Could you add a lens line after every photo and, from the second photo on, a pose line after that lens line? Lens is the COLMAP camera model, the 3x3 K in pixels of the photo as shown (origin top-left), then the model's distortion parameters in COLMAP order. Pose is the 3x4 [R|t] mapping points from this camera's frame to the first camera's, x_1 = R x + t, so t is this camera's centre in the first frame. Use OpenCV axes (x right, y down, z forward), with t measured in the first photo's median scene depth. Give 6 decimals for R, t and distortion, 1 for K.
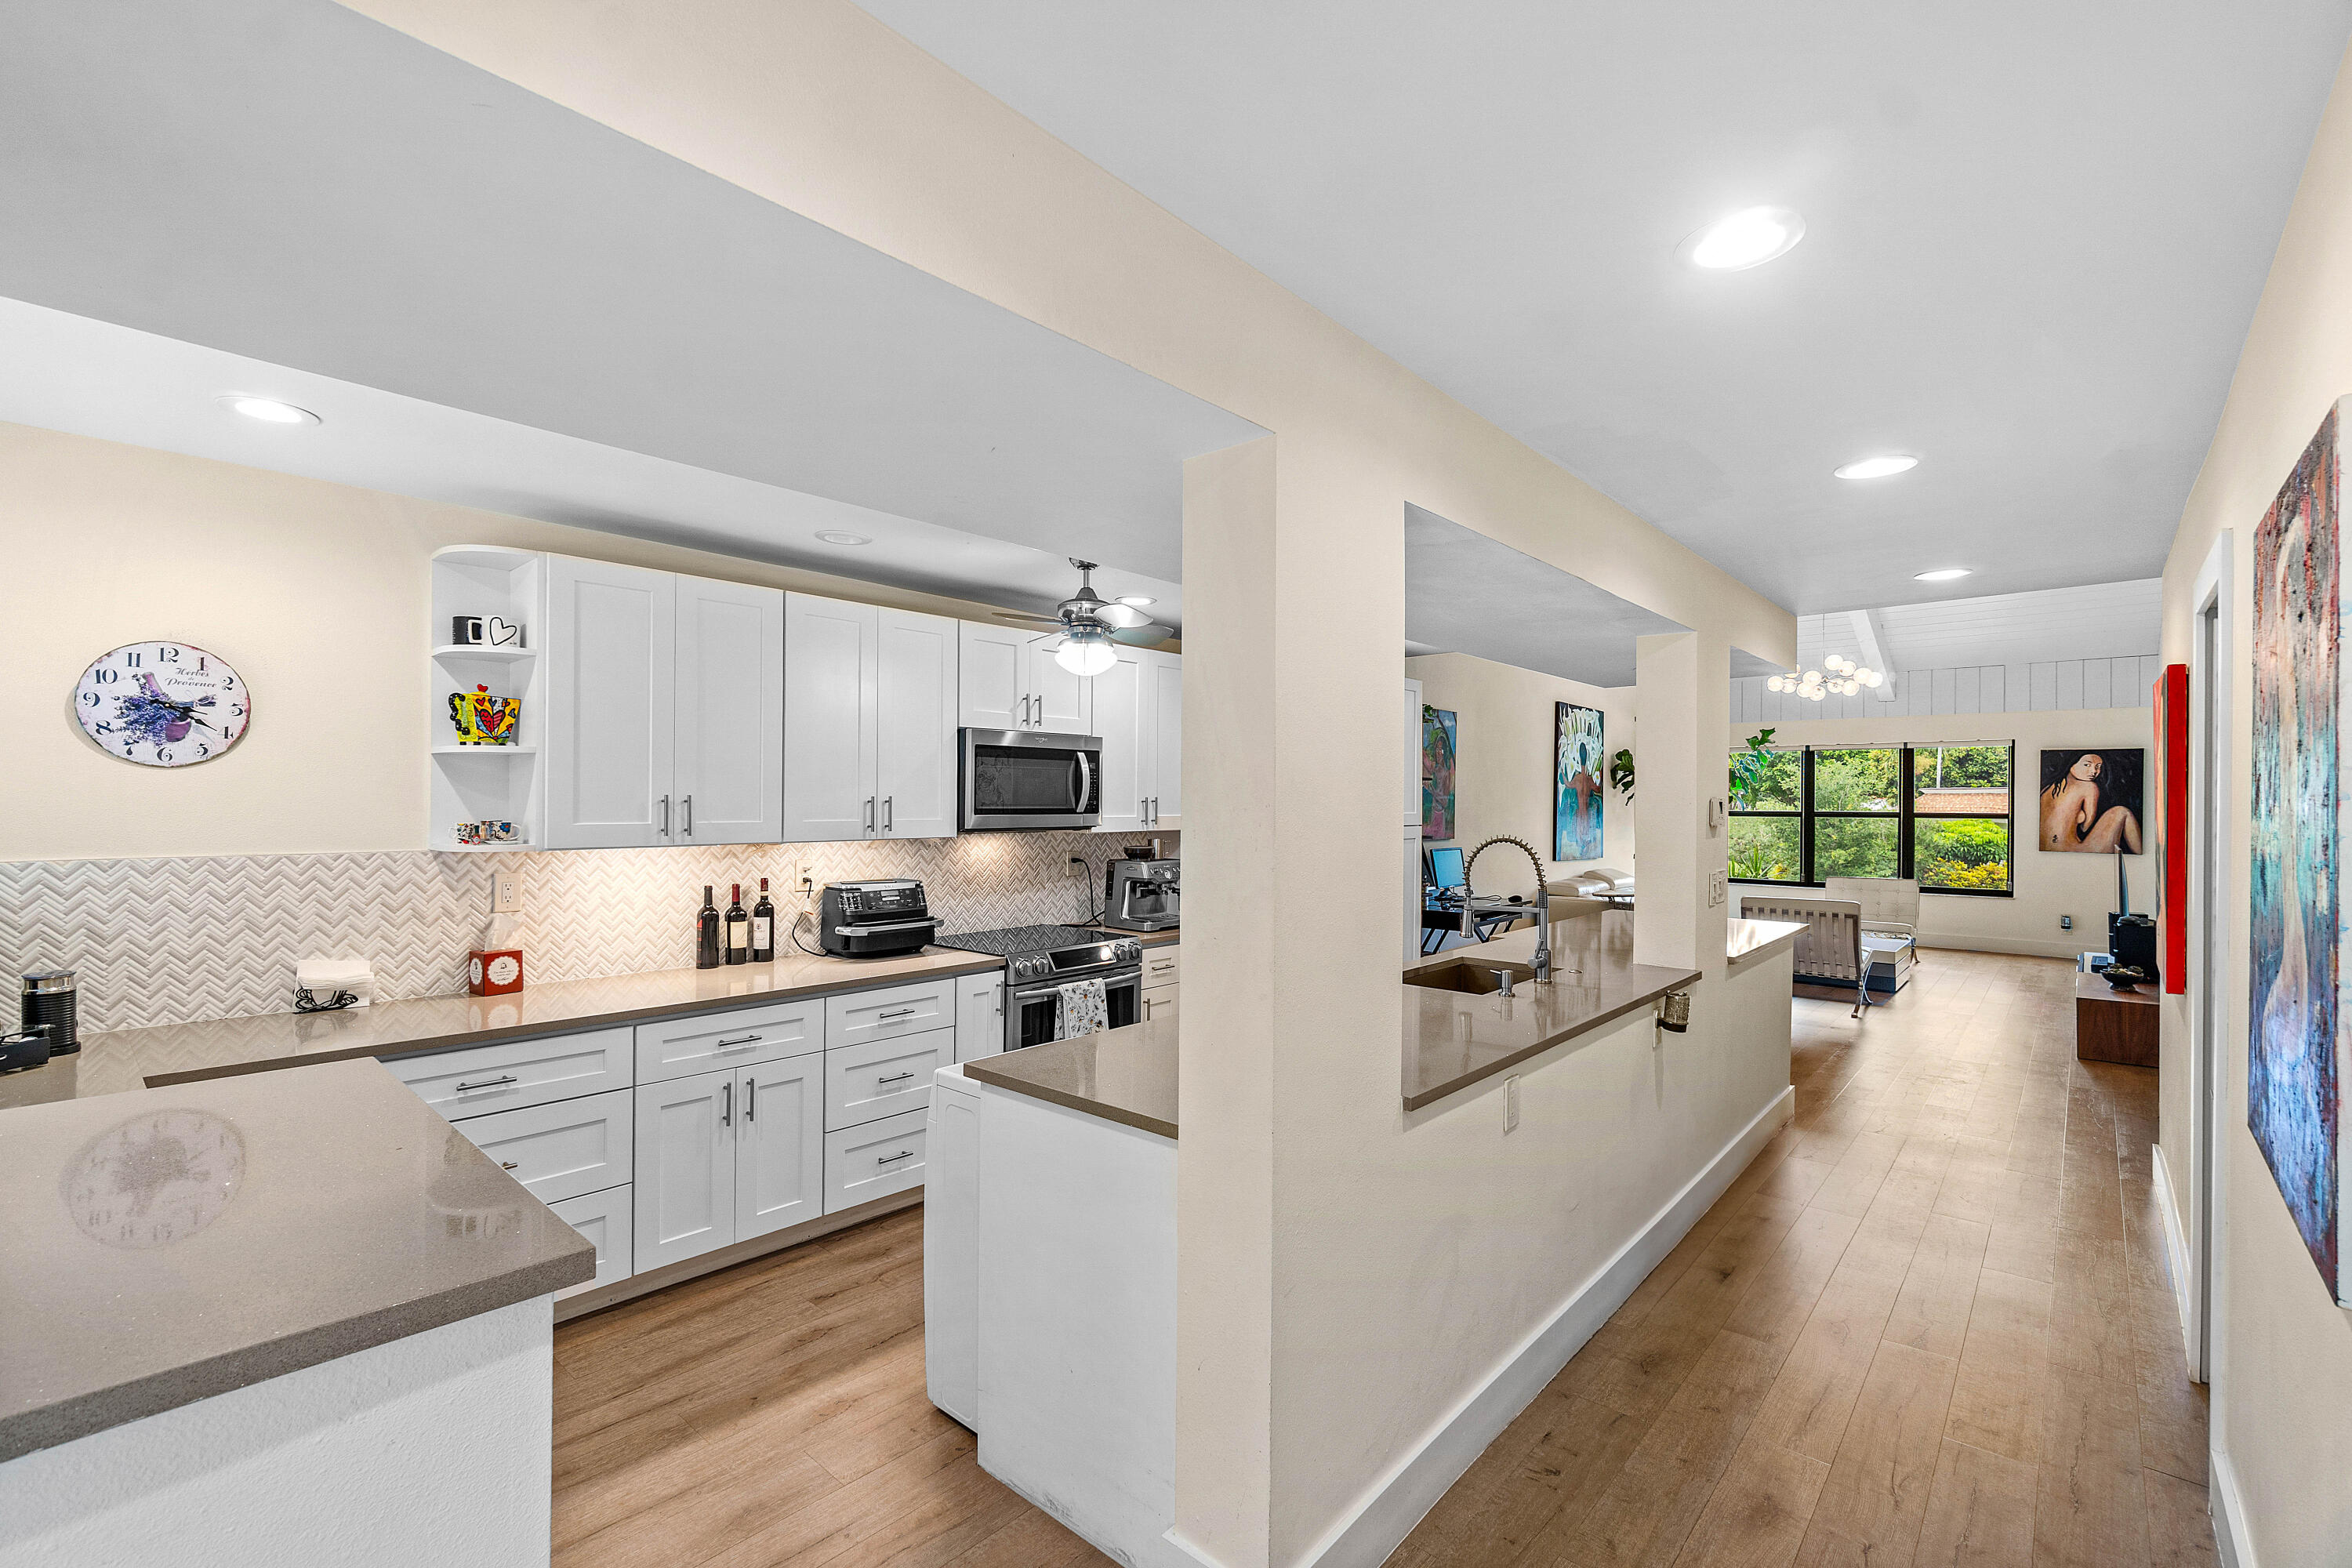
lens RADIAL K [[1011.2, 0, 1168.5], [0, 1011.2, 807.5], [0, 0, 1]] dist [-0.008134, 0.003097]
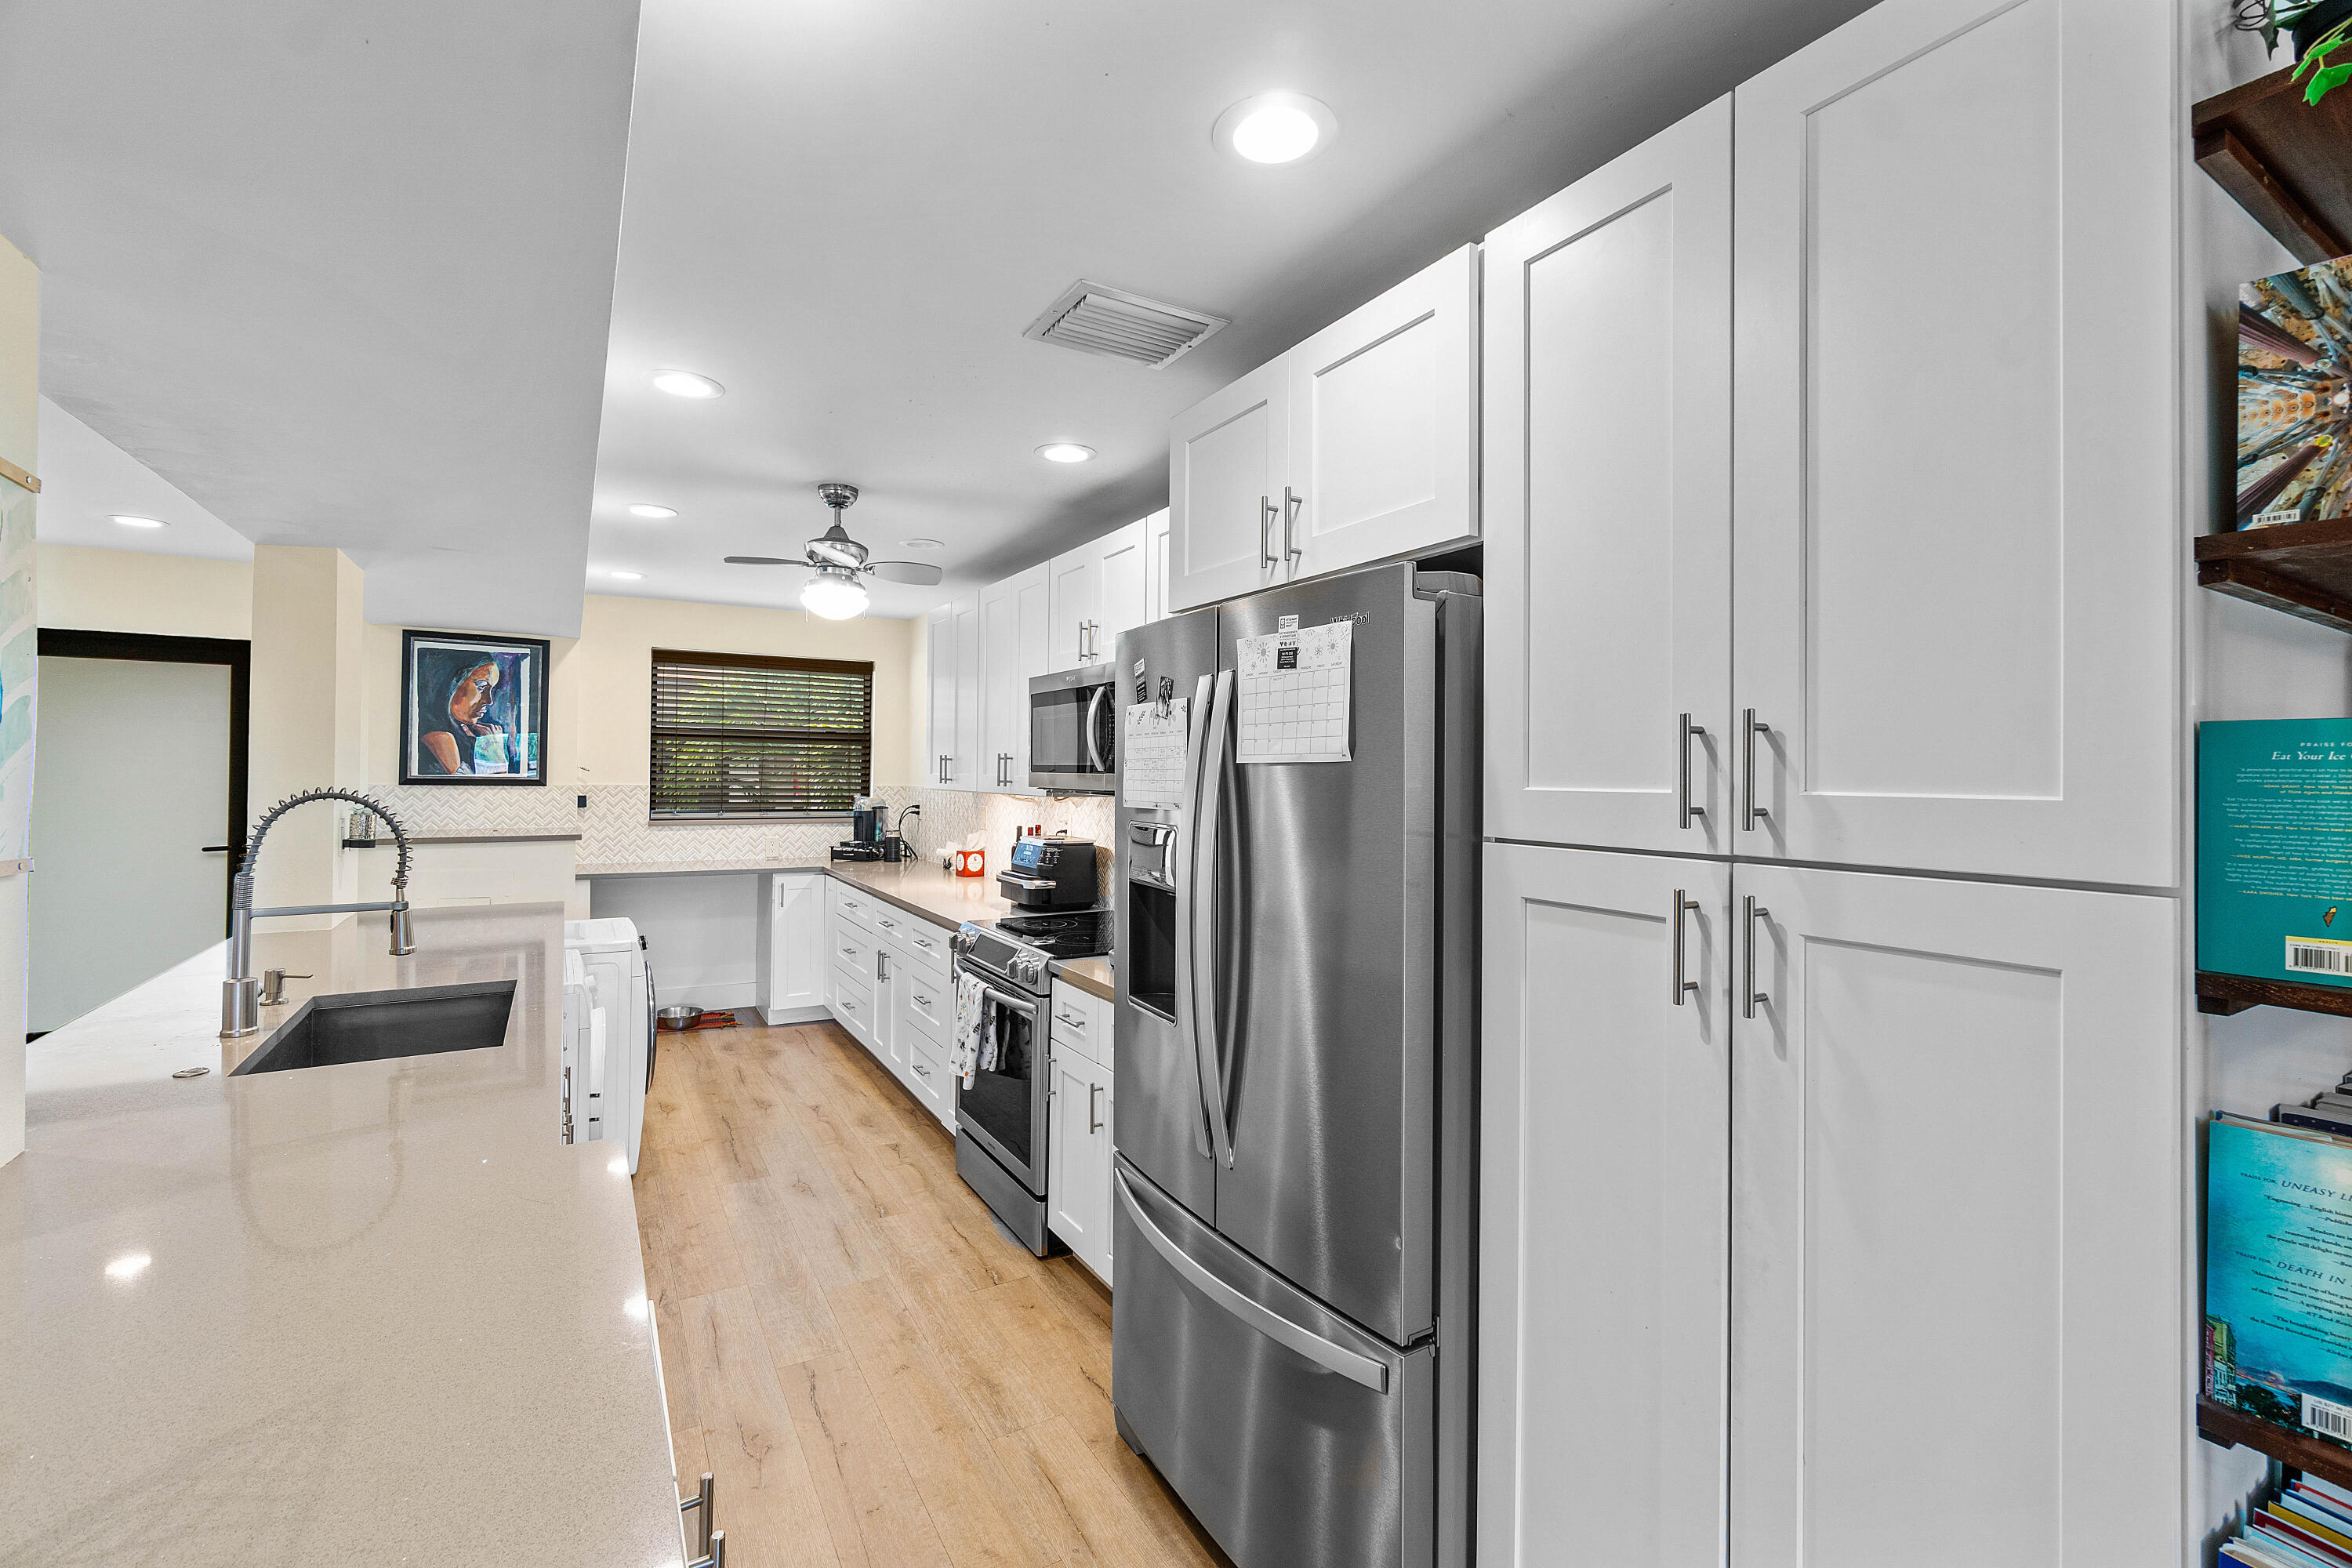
lens RADIAL K [[1011.2, 0, 1152.6], [0, 1011.2, 763.0], [0, 0, 1]] dist [-0.008134, 0.003097]
pose [[-0.302577, -0.012155, -0.953047, 0.677169], [-0.016555, 0.999835, -0.007495, 0.004999], [0.952981, 0.013510, -0.302728, 1.460638]]
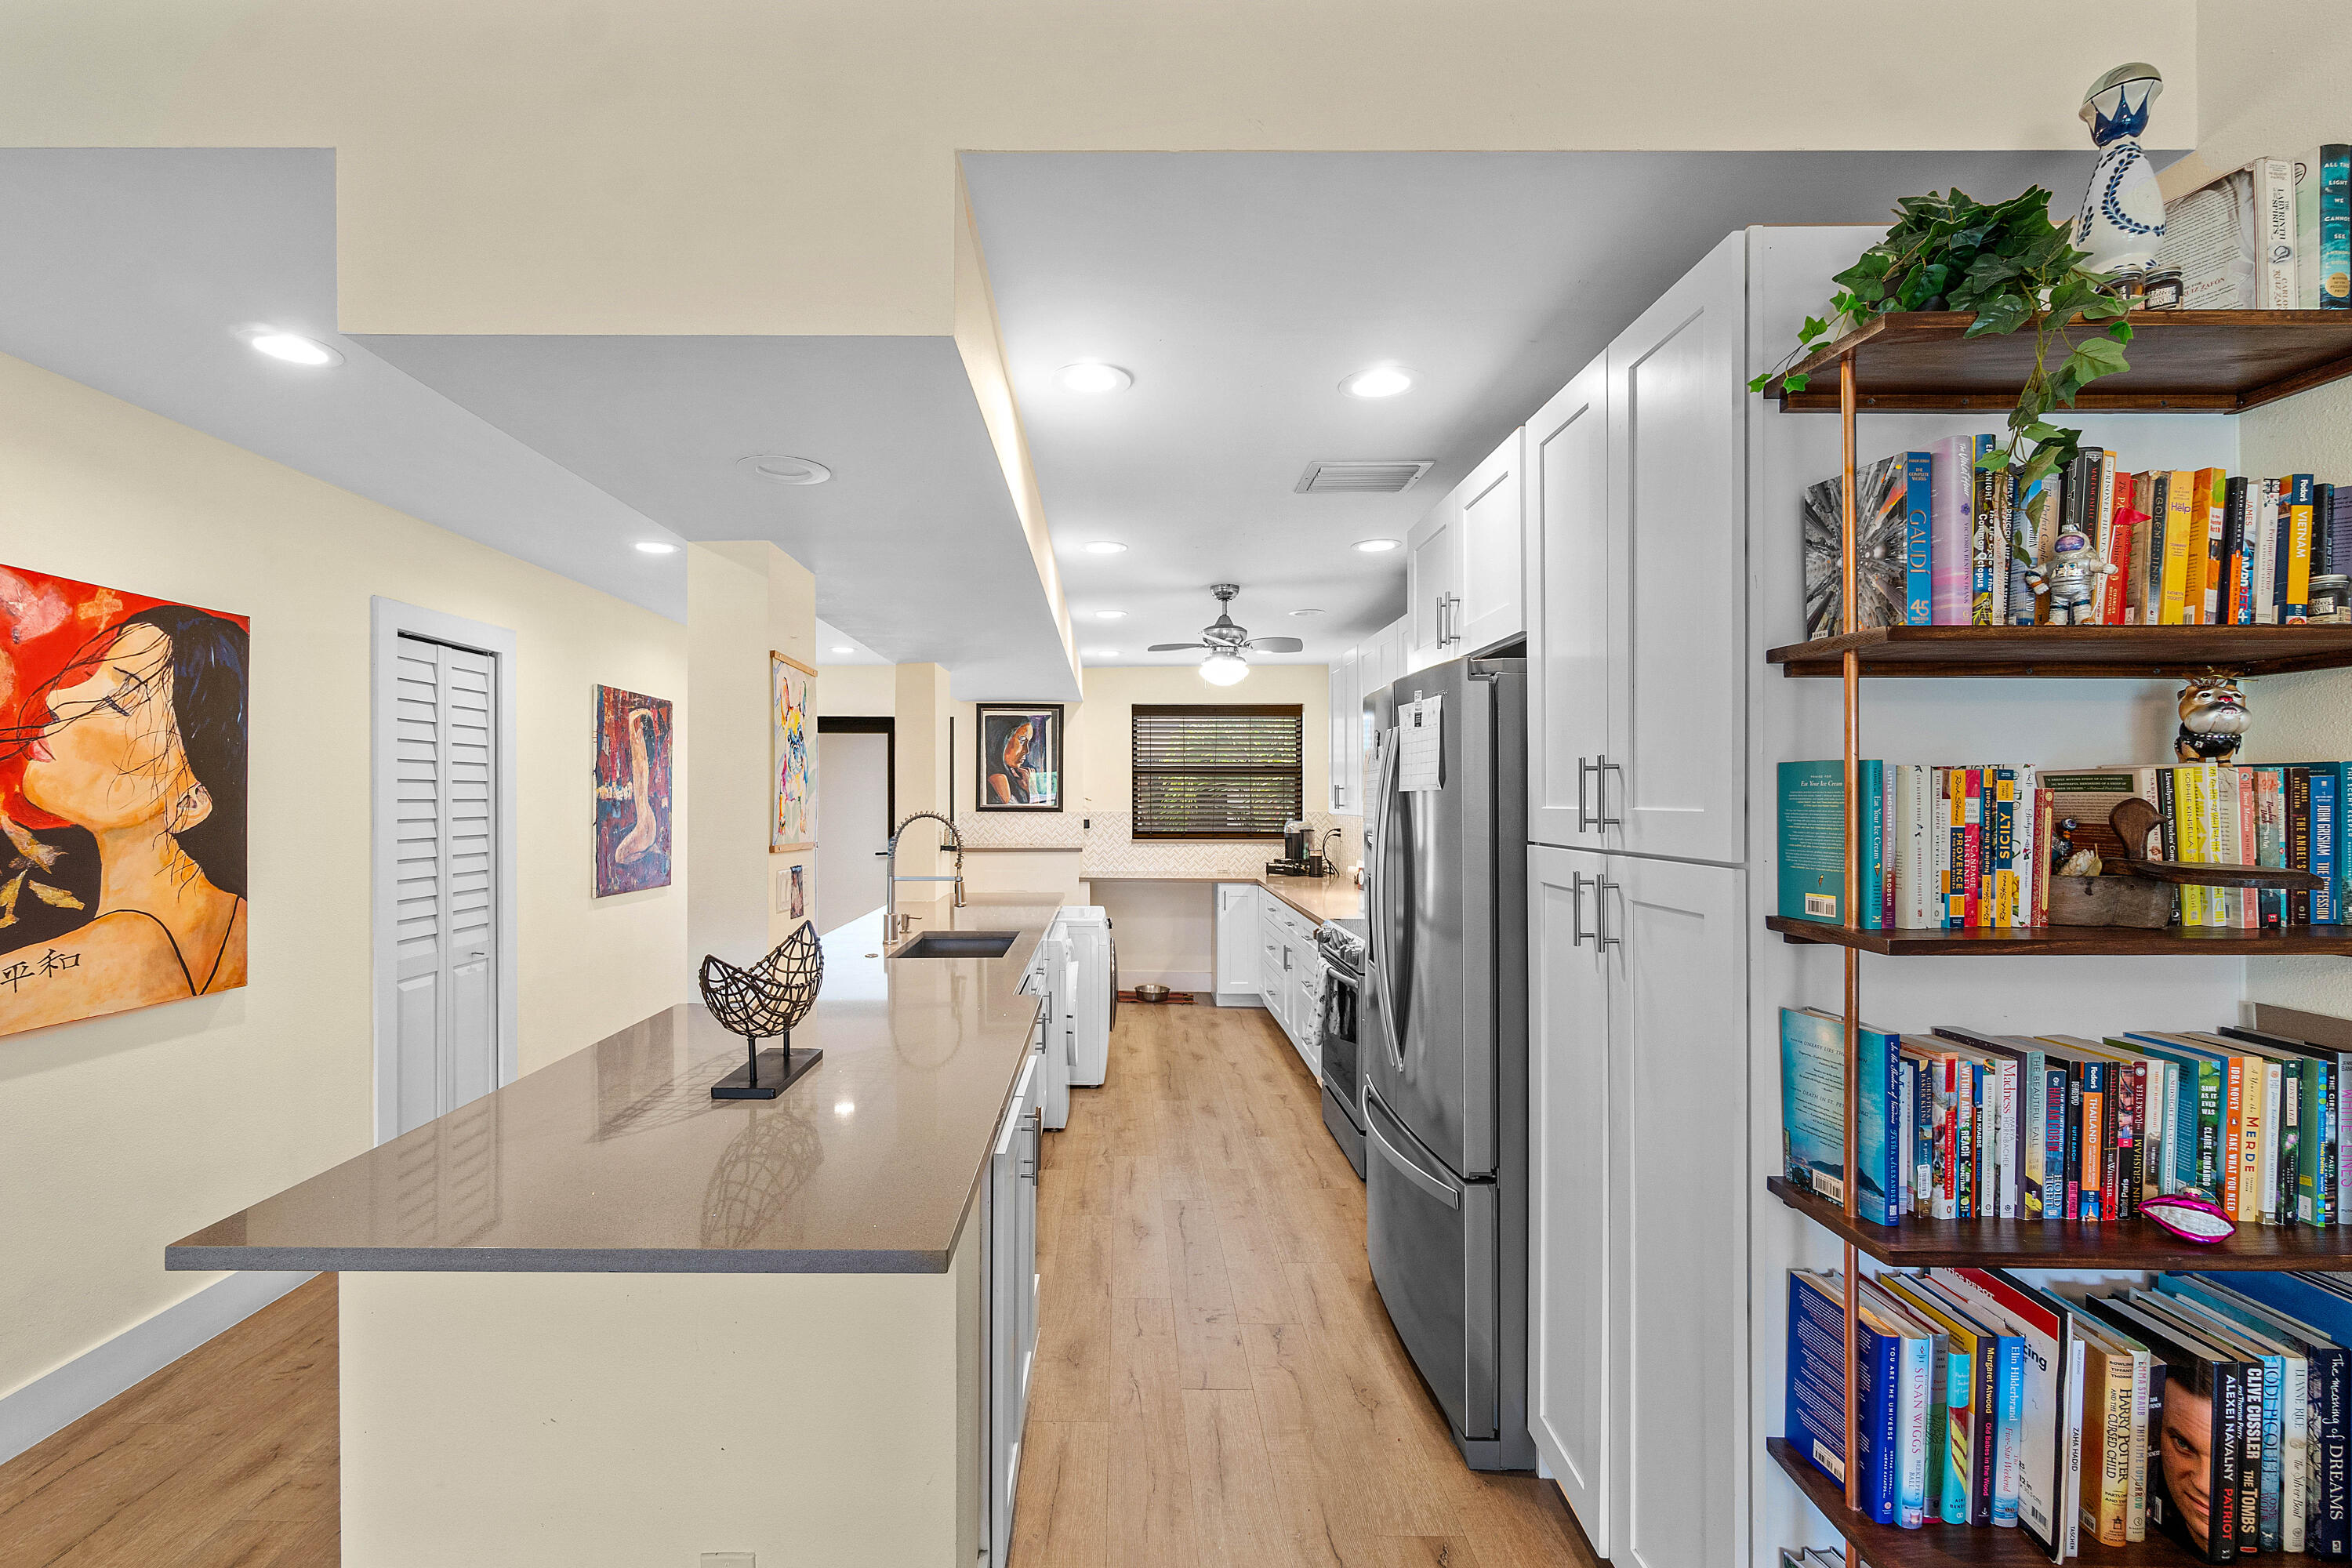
lens RADIAL K [[1011.2, 0, 1090.2], [0, 1011.2, 793.4], [0, 0, 1]] dist [-0.008134, 0.003097]
pose [[-0.754838, -0.005775, -0.655886, 0.813291], [-0.008107, 0.999967, 0.000525, 0.003404], [0.655862, 0.005713, -0.754859, 1.715013]]
